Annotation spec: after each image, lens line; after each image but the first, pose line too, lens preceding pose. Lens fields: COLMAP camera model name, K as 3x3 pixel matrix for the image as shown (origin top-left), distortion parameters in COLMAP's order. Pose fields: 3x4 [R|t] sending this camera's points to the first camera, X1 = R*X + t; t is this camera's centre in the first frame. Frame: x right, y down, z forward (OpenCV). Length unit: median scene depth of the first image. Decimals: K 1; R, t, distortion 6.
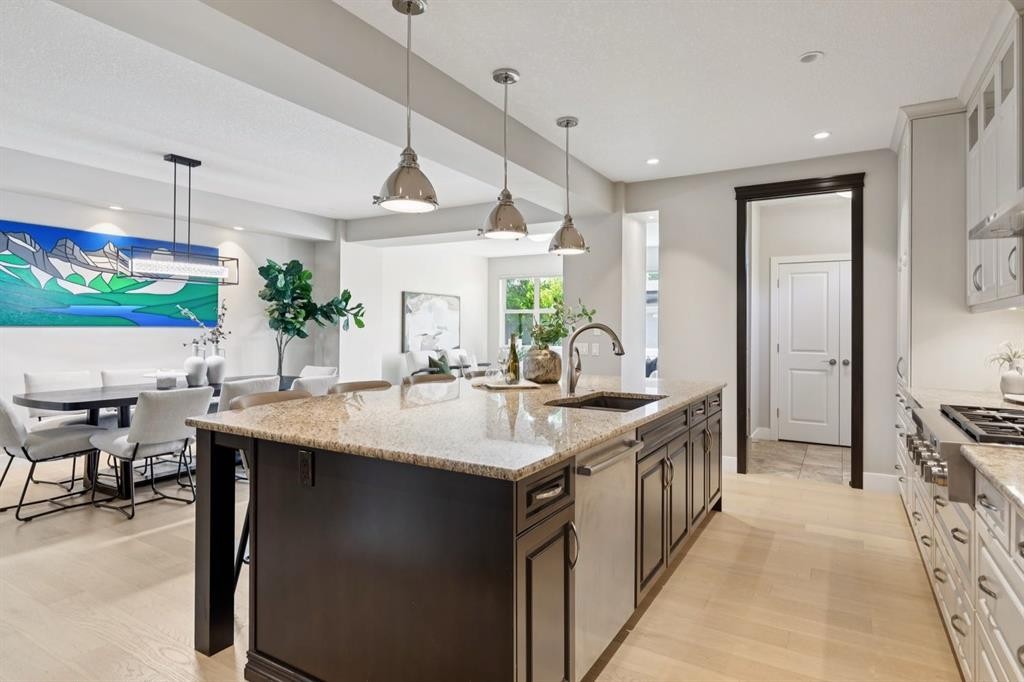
lens RADIAL K [[532.8, 0, 512.2], [0, 532.8, 330.1], [0, 0, 1]] dist [0.001573, -0.003025]
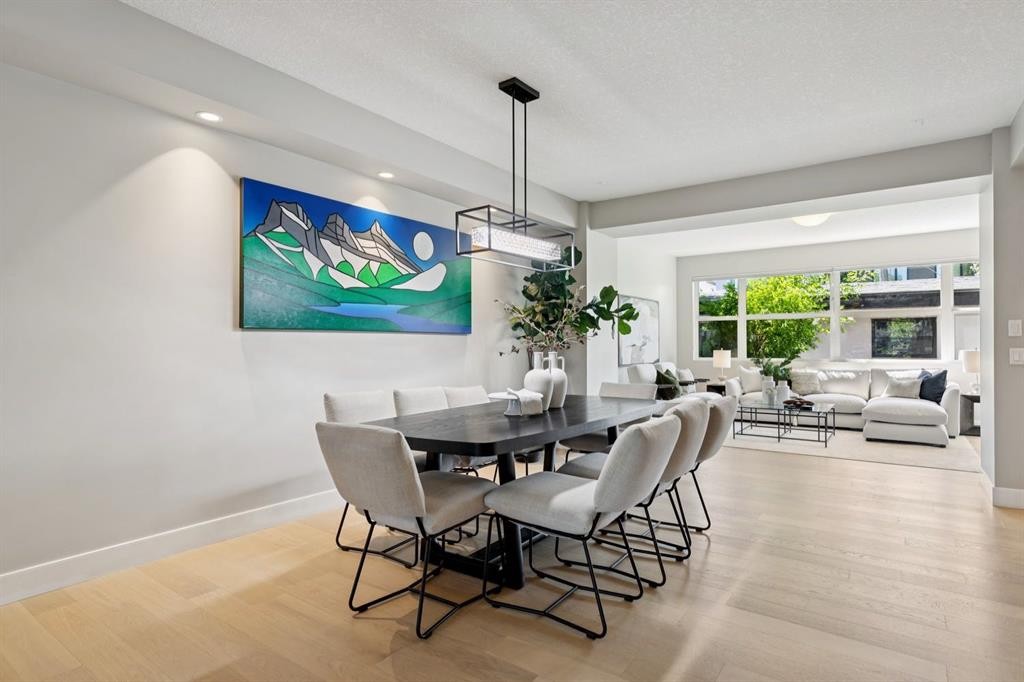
lens RADIAL K [[532.8, 0, 519.8], [0, 532.8, 346.4], [0, 0, 1]] dist [0.001573, -0.003025]
pose [[0.996422, -0.008248, -0.084118, -0.461391], [0.008202, 0.999966, -0.000894, 0.015826], [0.084123, 0.000201, 0.996455, 0.242729]]
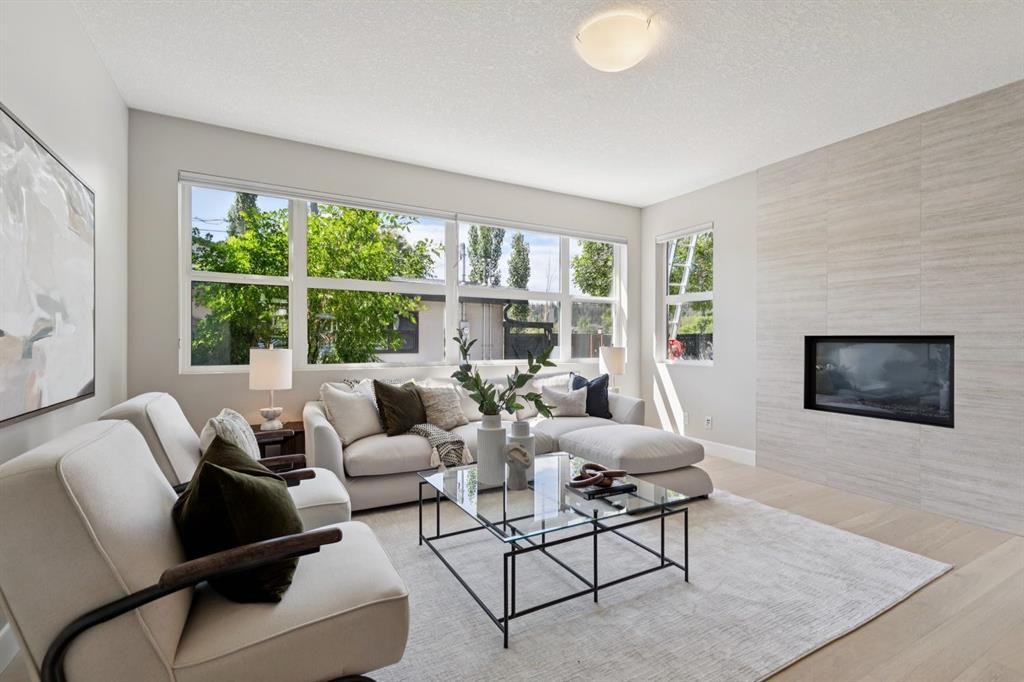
lens RADIAL K [[460.1, 0, 511.4], [0, 460.1, 341.9], [0, 0, 1]] dist [0.003632, 0.000718]
pose [[0.509275, -0.004689, 0.860591, -0.351061], [-0.002671, 0.999972, 0.007030, 0.016610], [-0.860600, -0.005879, 0.509248, 1.312979]]
